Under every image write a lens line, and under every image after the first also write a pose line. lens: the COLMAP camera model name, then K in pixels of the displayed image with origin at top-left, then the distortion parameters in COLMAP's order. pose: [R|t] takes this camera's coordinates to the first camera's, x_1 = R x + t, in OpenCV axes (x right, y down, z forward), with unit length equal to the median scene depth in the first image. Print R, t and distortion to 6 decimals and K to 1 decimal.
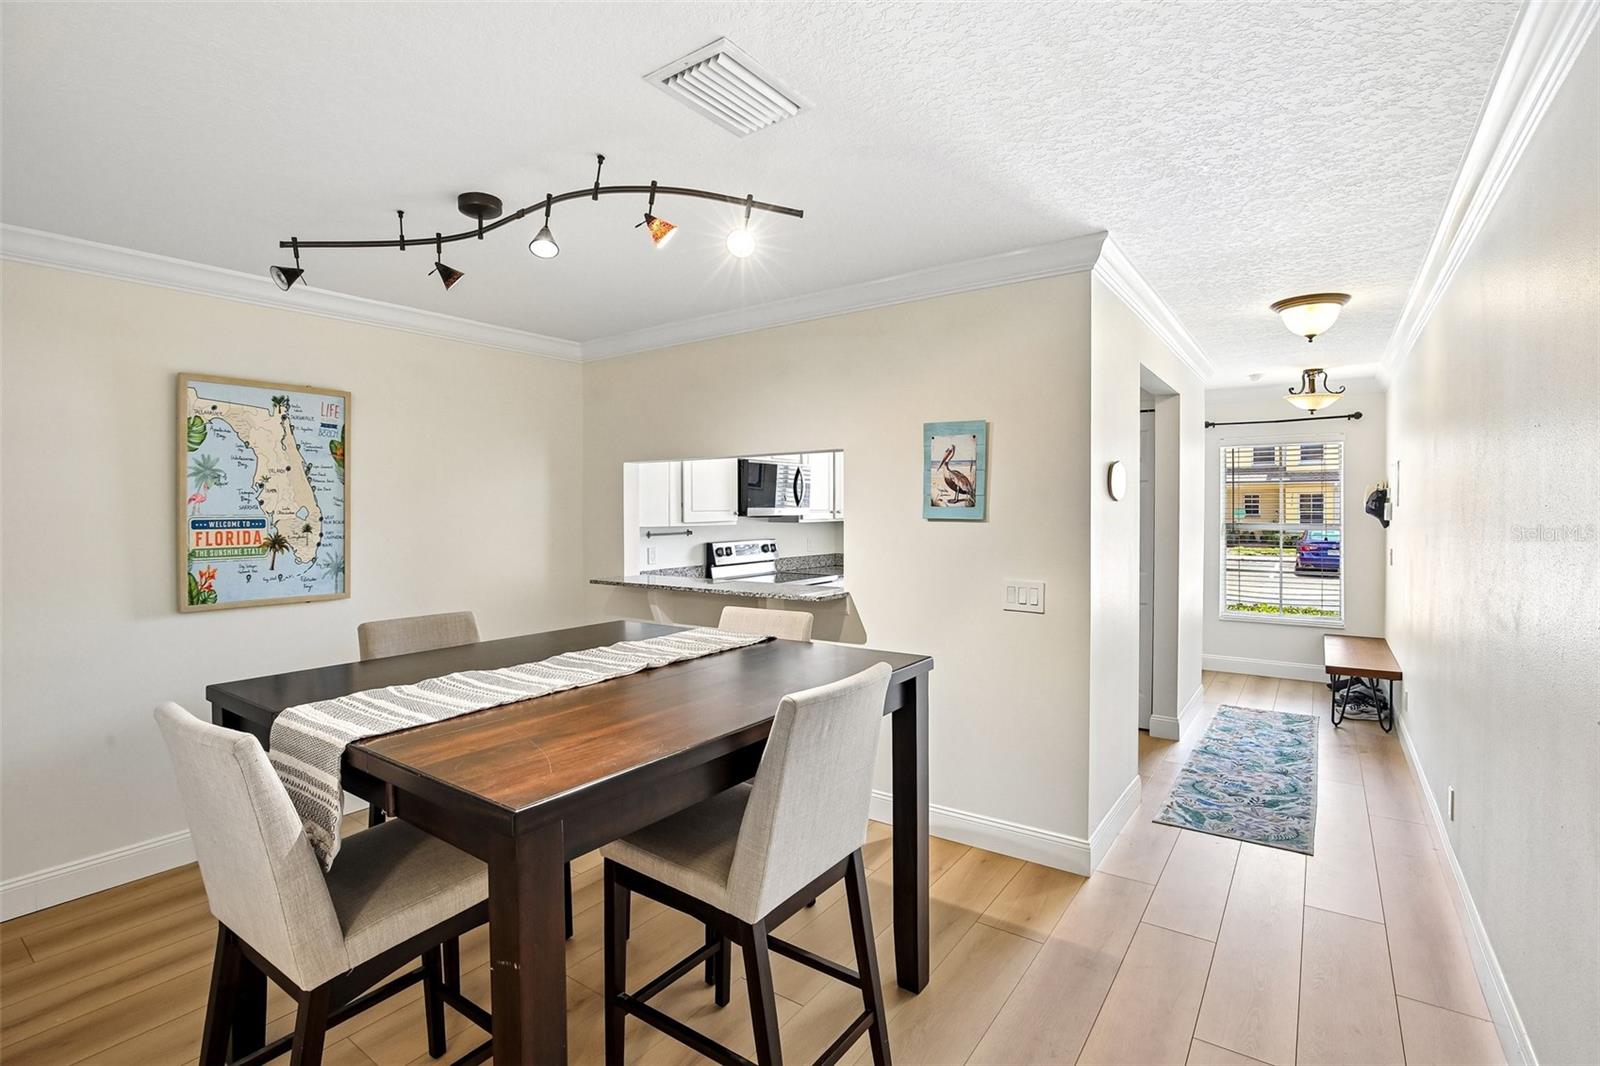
lens RADIAL K [[747.7, 0, 788.1], [0, 747.7, 512.0], [0, 0, 1]] dist [-0.040300, -0.000960]
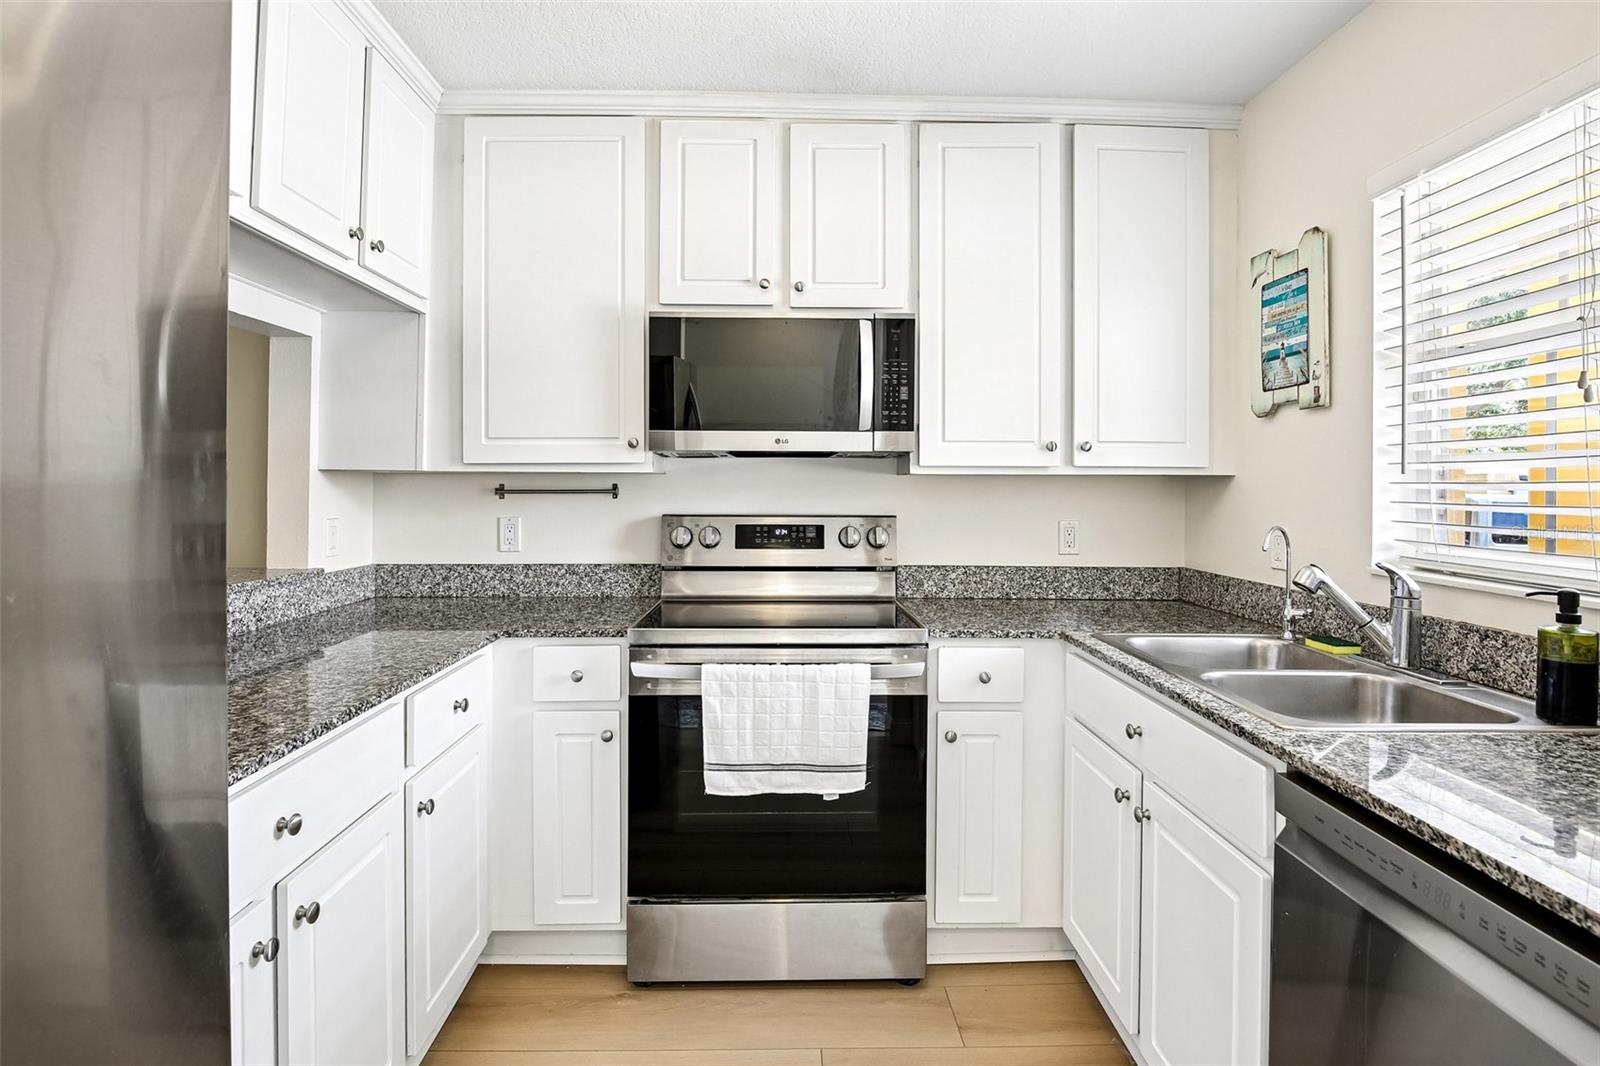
lens RADIAL K [[824.0, 0, 802.5], [0, 824.0, 471.9], [0, 0, 1]] dist [-0.018636, 0.000481]
pose [[0.606234, -0.003873, -0.795277, 0.378046], [-0.016206, 0.999720, -0.017222, 0.025491], [0.795121, 0.023329, 0.606002, 0.867197]]
